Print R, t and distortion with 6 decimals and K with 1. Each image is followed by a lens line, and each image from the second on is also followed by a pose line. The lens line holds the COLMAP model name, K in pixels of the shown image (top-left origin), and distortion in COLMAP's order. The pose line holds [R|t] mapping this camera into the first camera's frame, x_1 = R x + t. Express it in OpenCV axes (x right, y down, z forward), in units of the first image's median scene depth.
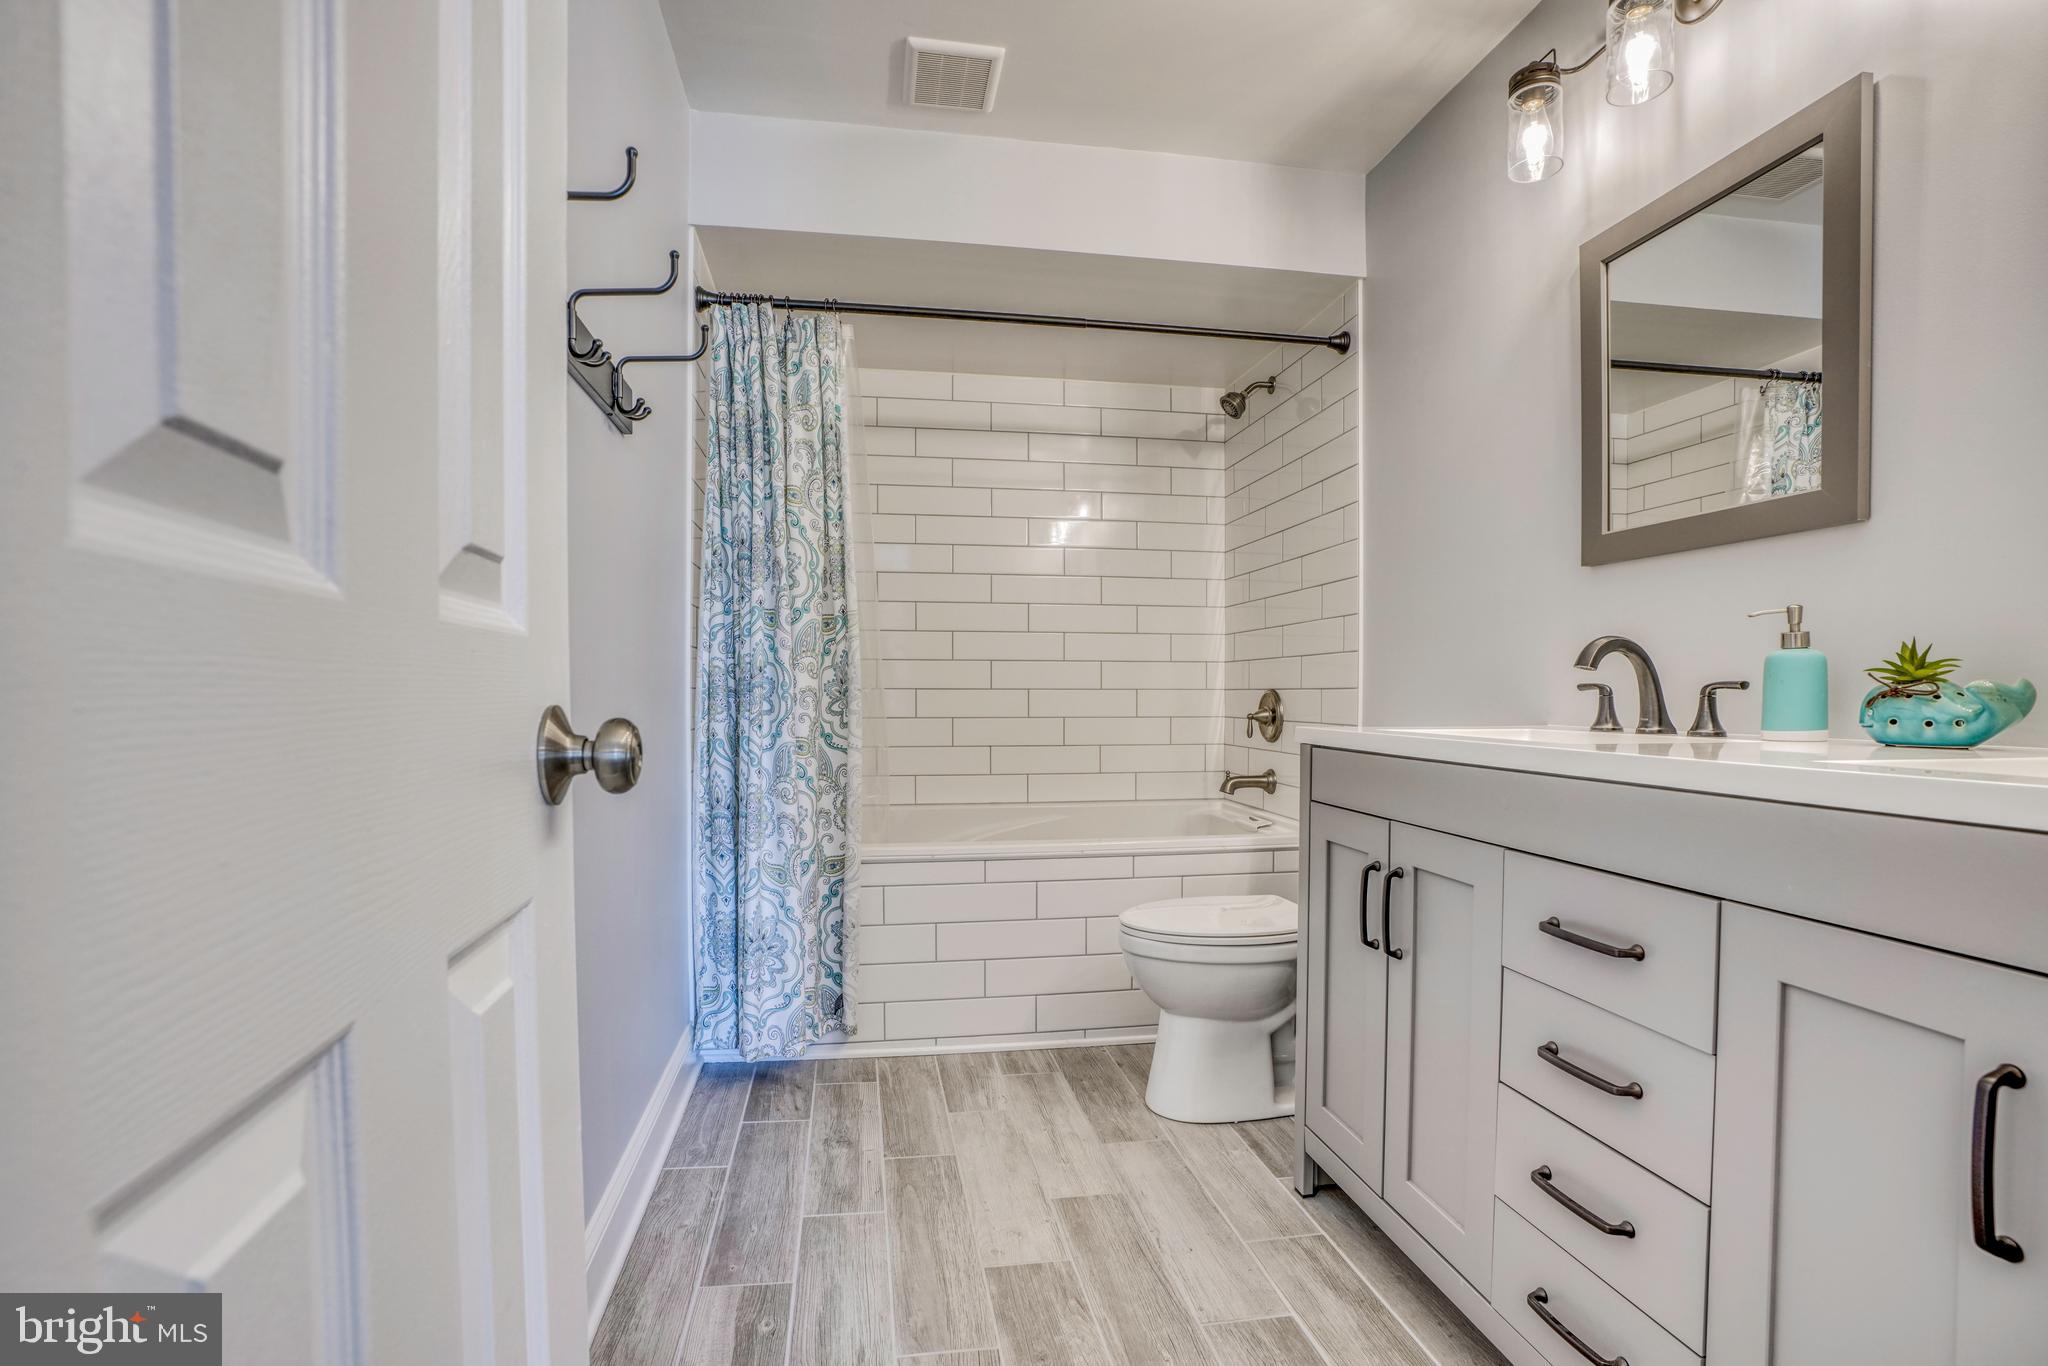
lens RADIAL K [[943.1, 0, 1008.1], [0, 943.1, 690.7], [0, 0, 1]] dist [-0.072679, 0.029882]
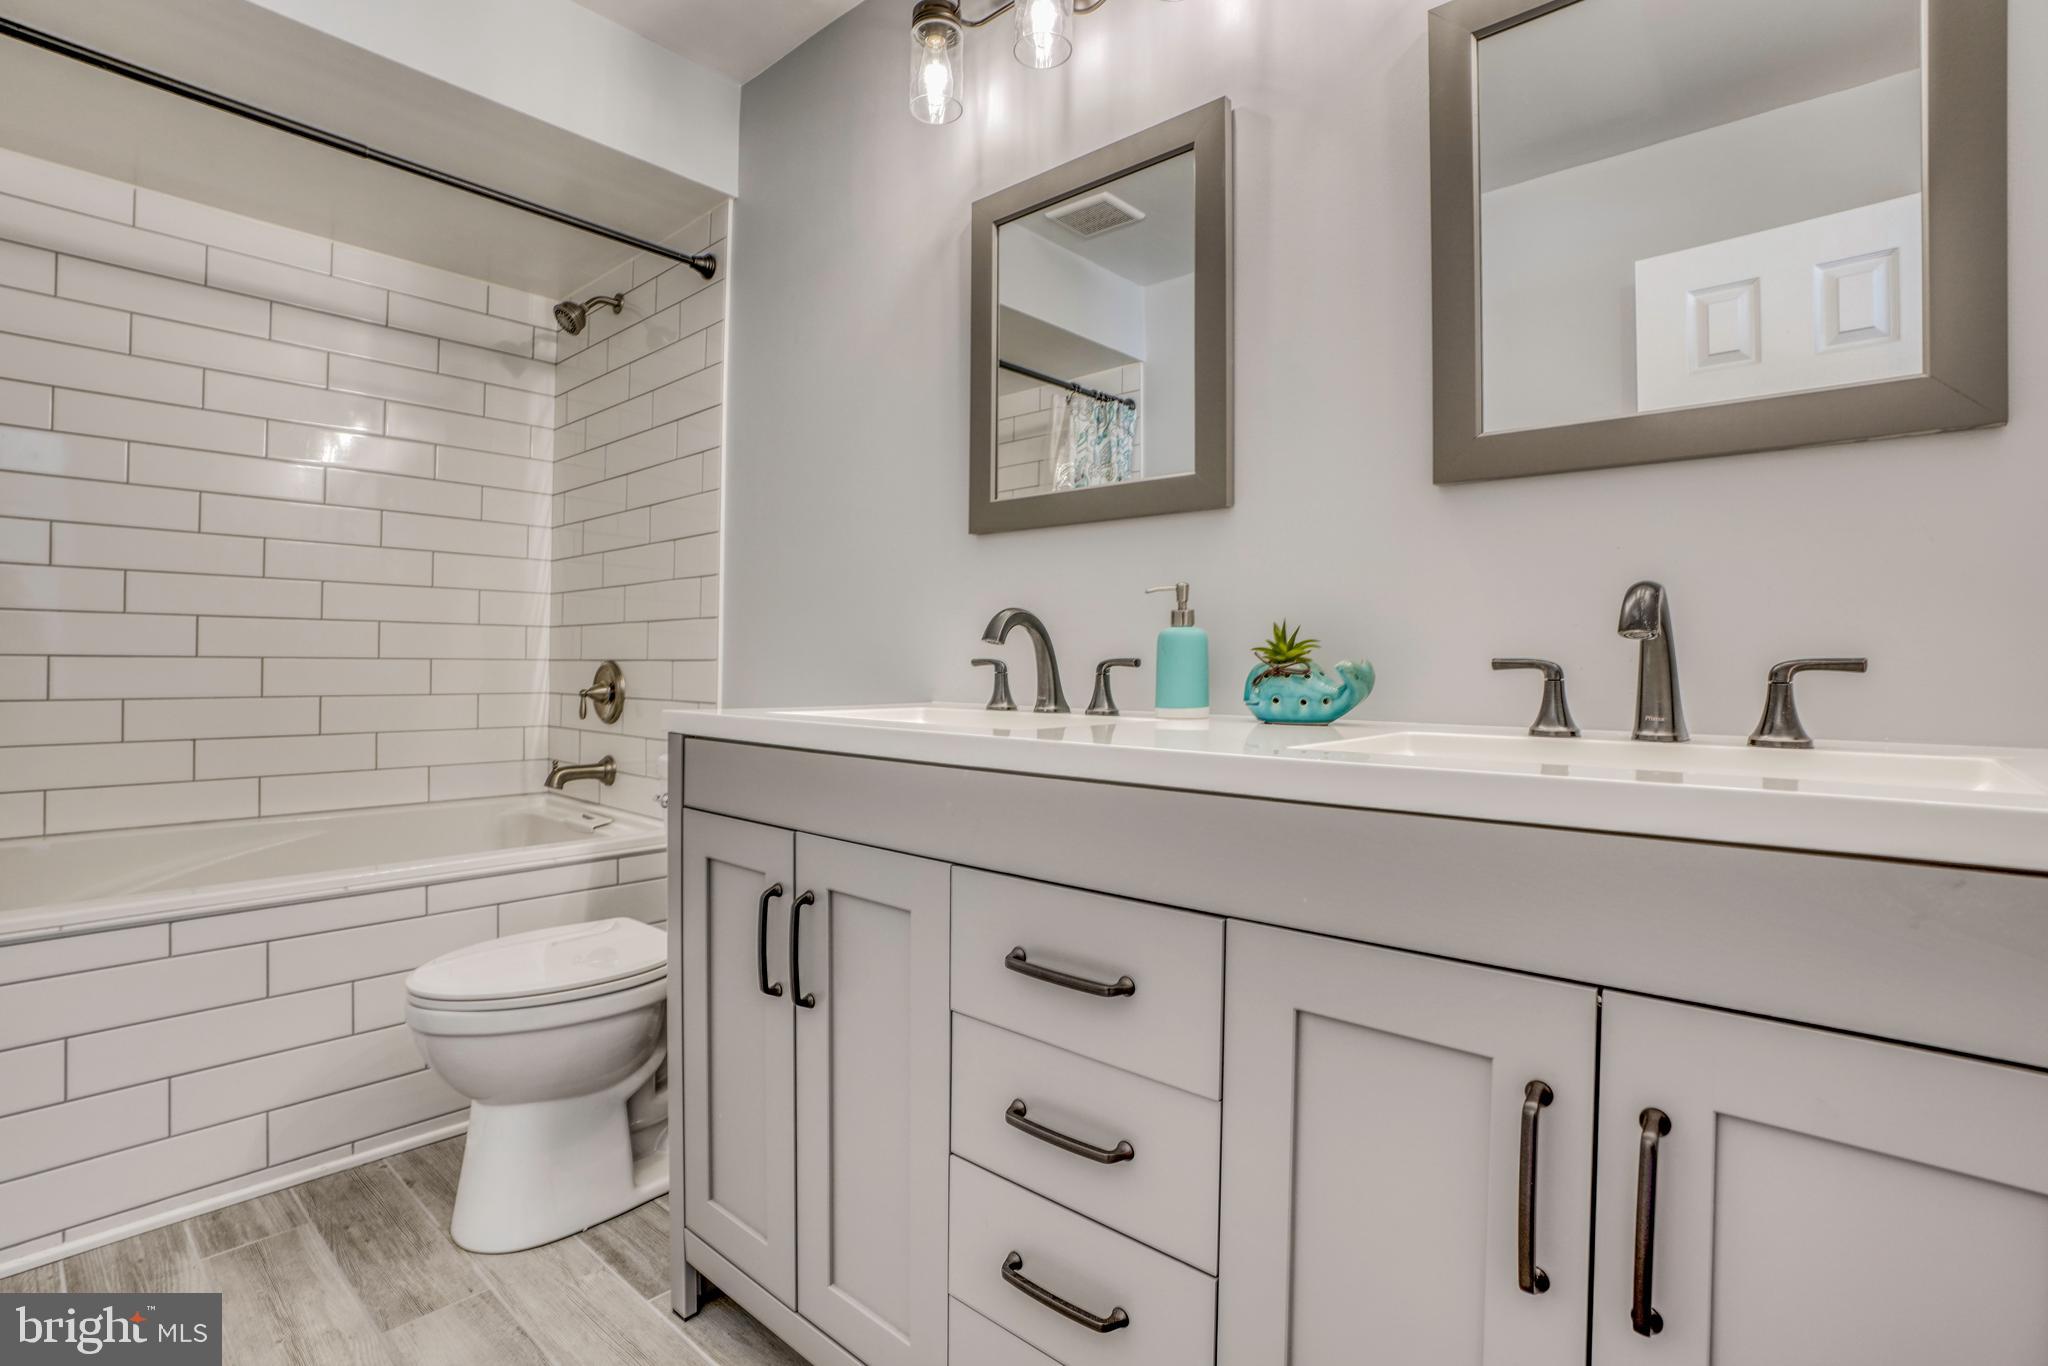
lens RADIAL K [[956.7, 0, 989.4], [0, 956.7, 655.6], [0, 0, 1]] dist [-0.073938, 0.028139]
pose [[0.780412, 0.010681, 0.625175, 0.022867], [-0.007307, 0.999942, -0.007962, -0.002660], [-0.625223, 0.001645, 0.780444, 0.182445]]
